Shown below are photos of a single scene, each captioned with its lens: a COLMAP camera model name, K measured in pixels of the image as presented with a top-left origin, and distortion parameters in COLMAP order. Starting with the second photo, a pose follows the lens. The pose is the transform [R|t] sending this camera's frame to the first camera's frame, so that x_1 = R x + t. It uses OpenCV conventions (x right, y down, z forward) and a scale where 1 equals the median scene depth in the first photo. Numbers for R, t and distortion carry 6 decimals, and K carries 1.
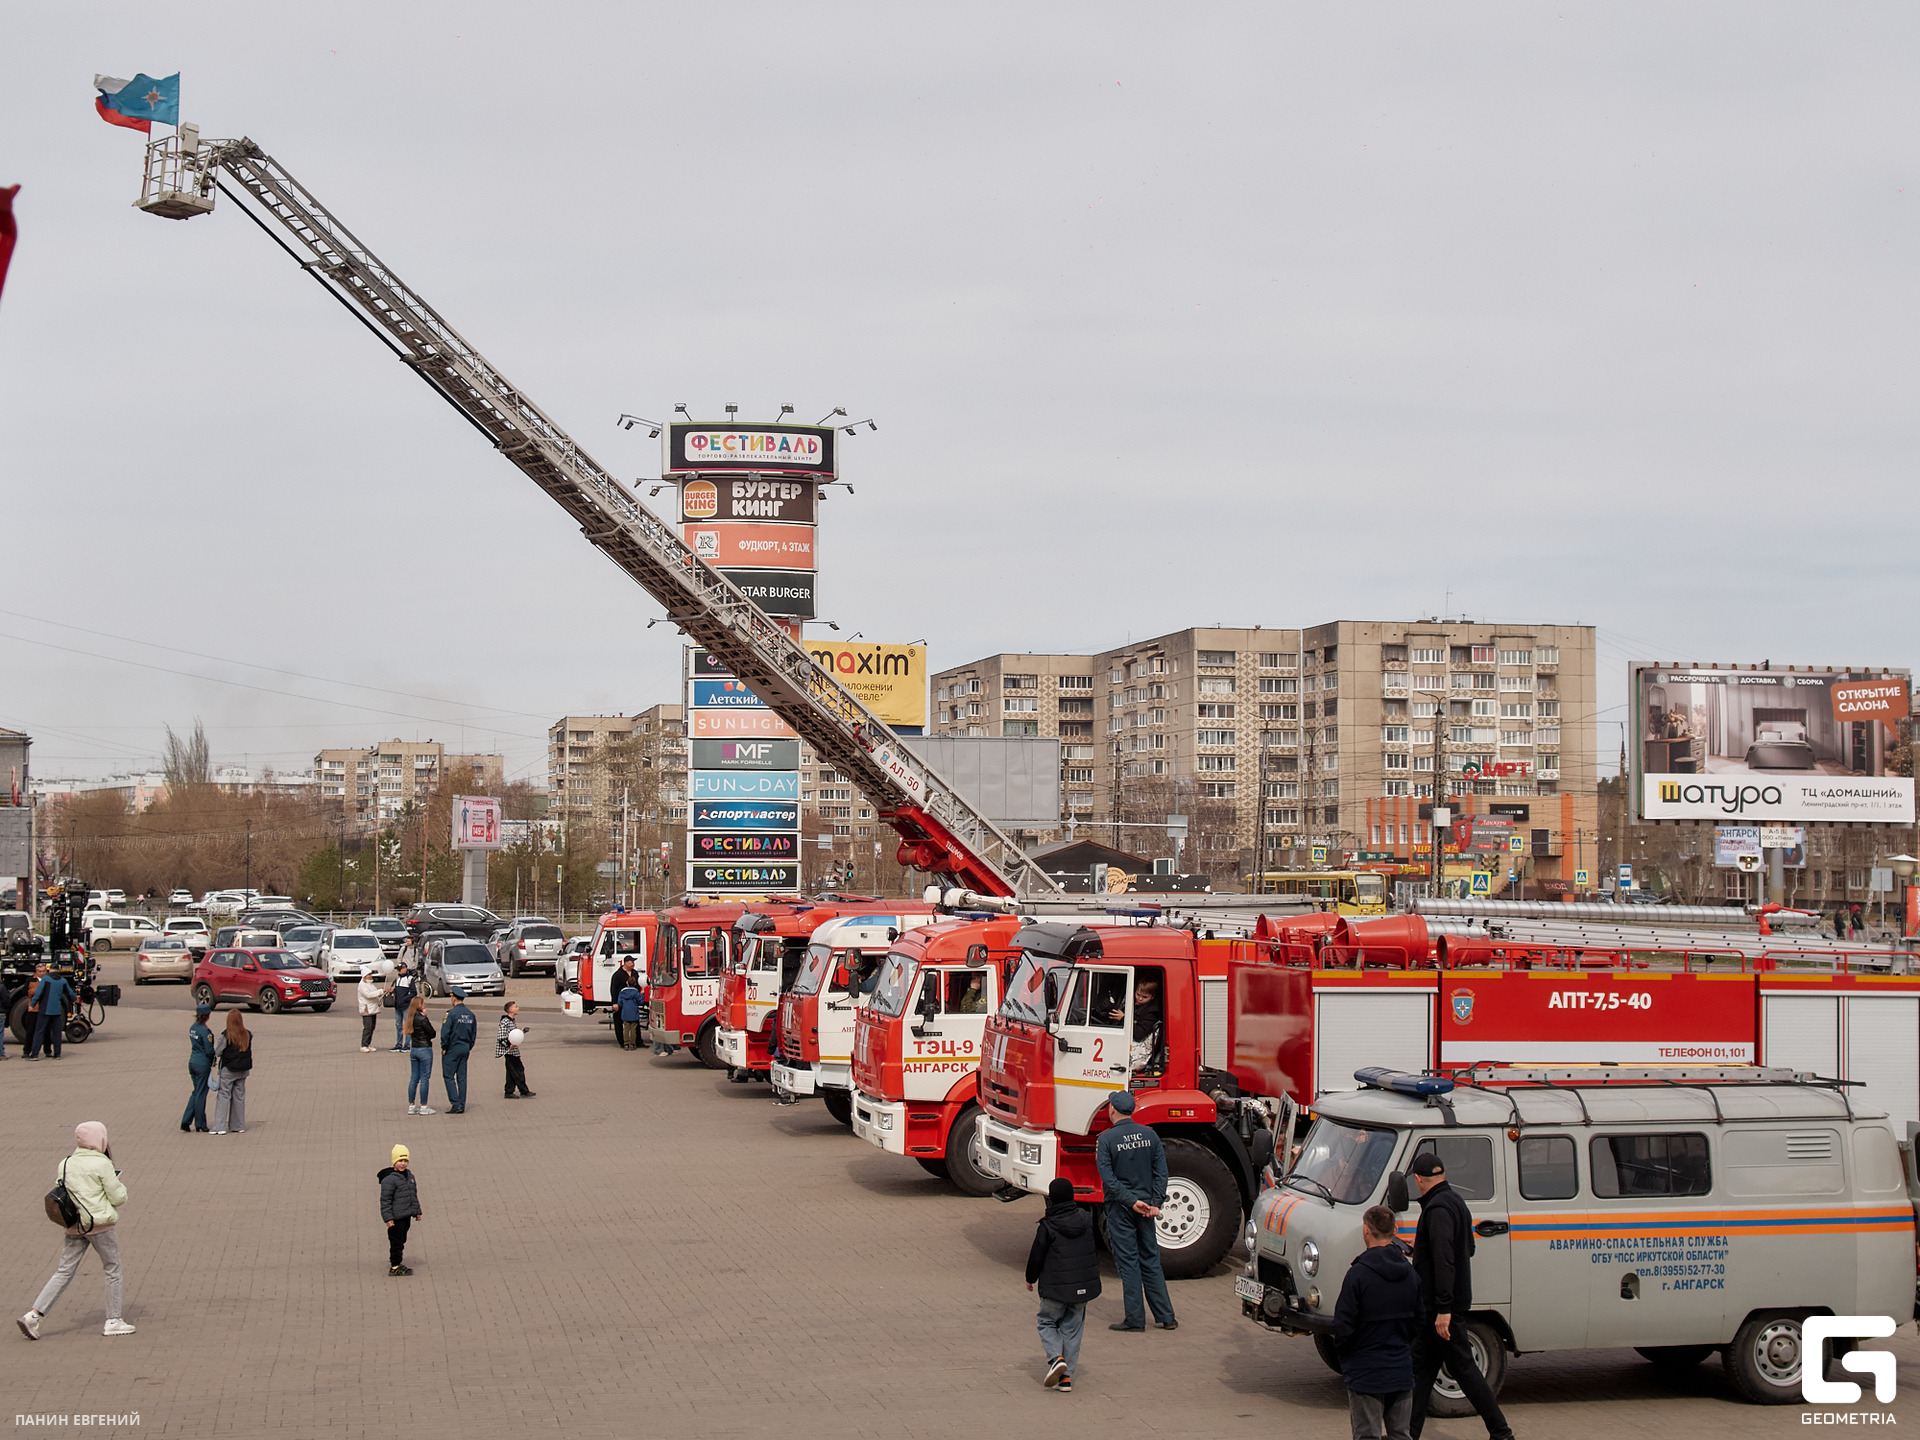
lens RADIAL K [[3062.0, 0, 960.0], [0, 3062.0, 720.0], [0, 0, 1]] dist [0.008351, 0.090518]
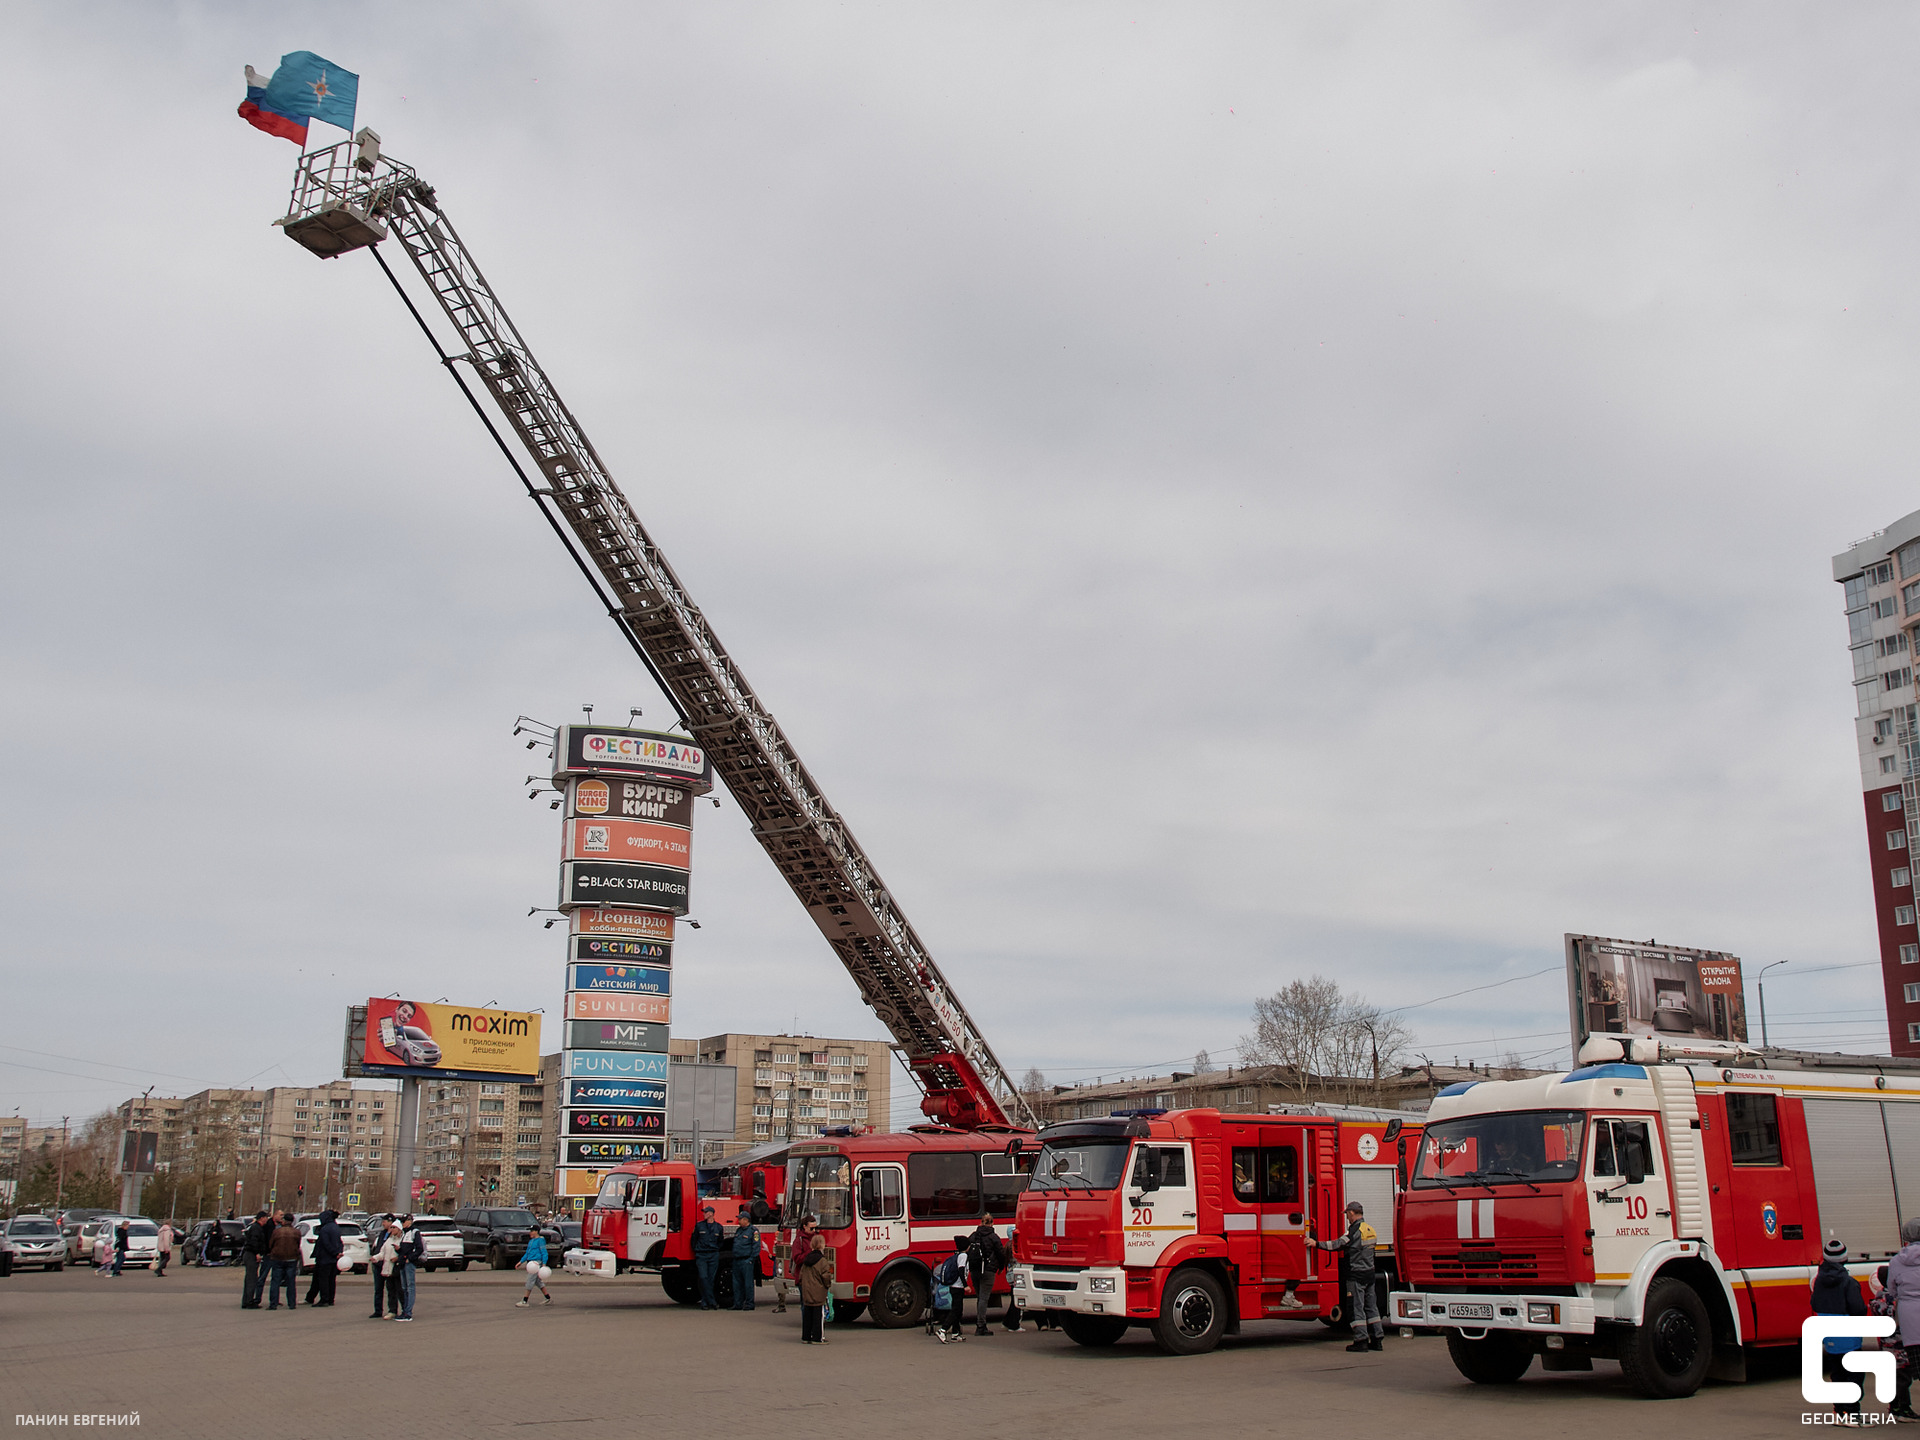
lens RADIAL K [[1864.9, 0, 1099.3], [0, 1864.9, 767.6], [0, 0, 1]] dist [-0.096544, 0.095979]
pose [[0.933838, 0.071797, 0.350417, -0.147879], [-0.005137, 0.982239, -0.187562, 0.039567], [-0.357660, 0.173353, 0.917621, 0.334371]]
